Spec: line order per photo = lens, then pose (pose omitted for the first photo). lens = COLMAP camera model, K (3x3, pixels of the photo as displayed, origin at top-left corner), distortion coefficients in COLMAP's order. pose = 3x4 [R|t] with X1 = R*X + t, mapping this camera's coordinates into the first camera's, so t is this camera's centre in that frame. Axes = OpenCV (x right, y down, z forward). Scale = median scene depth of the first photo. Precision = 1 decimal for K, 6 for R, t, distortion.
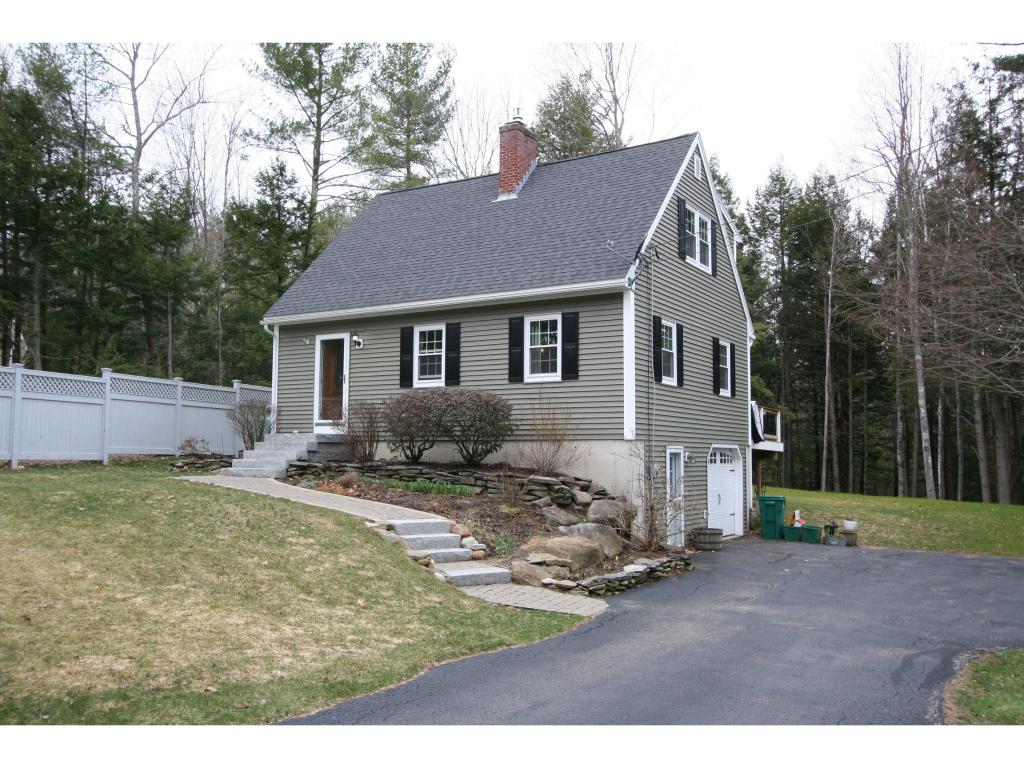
lens RADIAL K [[896.2, 0, 514.7], [0, 896.2, 392.4], [0, 0, 1]] dist [-0.005189, 0.008765]
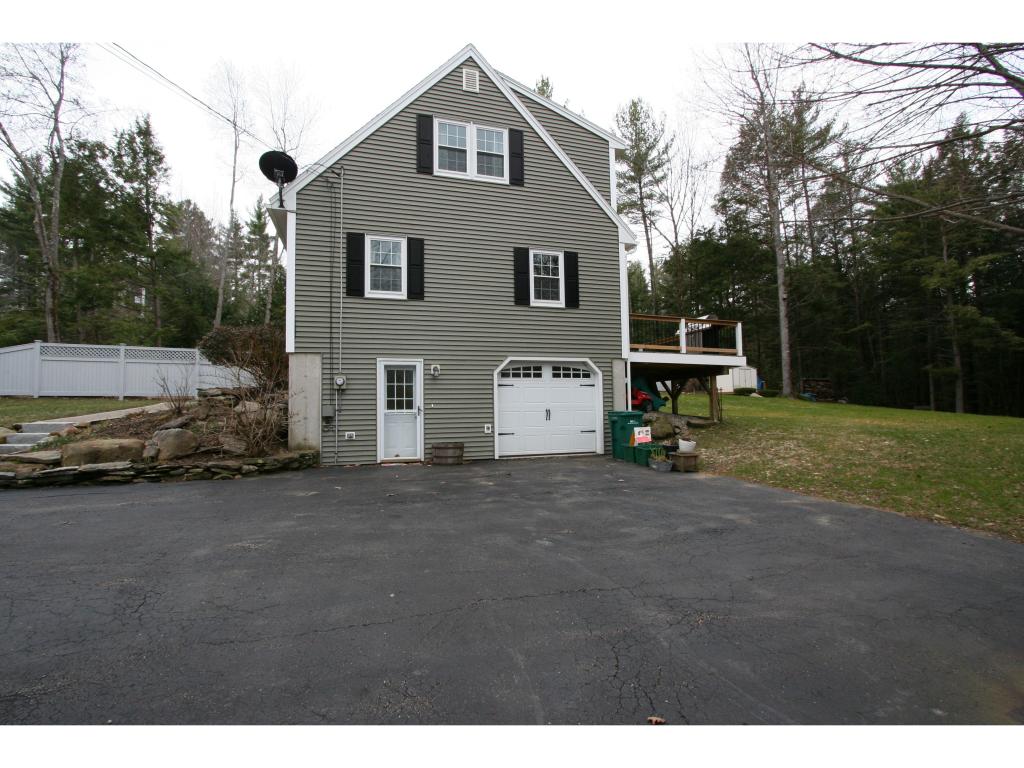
lens RADIAL K [[475.0, 0, 509.0], [0, 475.0, 388.8], [0, 0, 1]] dist [-0.019203, 0.001310]
pose [[0.743749, -0.047494, -0.666770, 0.523037], [0.069023, 0.997597, 0.005933, 0.083023], [0.664886, -0.050435, 0.745240, 0.574339]]
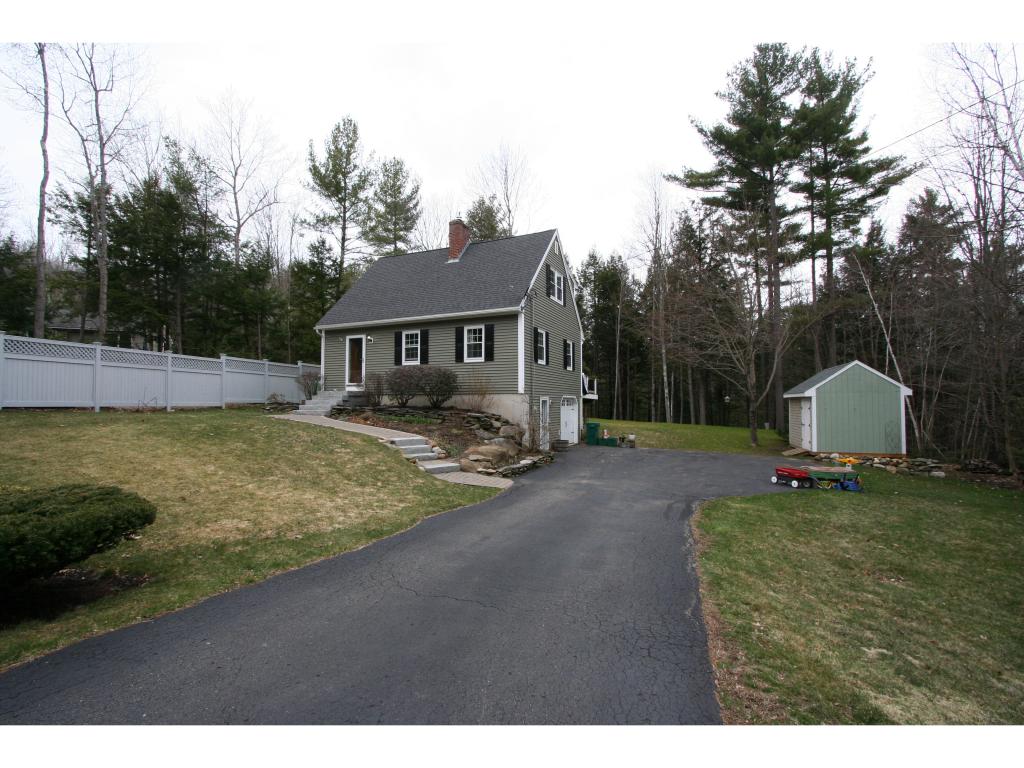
lens RADIAL K [[475.0, 0, 509.0], [0, 475.0, 388.8], [0, 0, 1]] dist [-0.019203, 0.001310]
pose [[0.992392, -0.002768, 0.123090, -0.015569], [-0.002368, 0.999133, 0.041562, 0.001626], [-0.123098, -0.041537, 0.991525, 0.017498]]
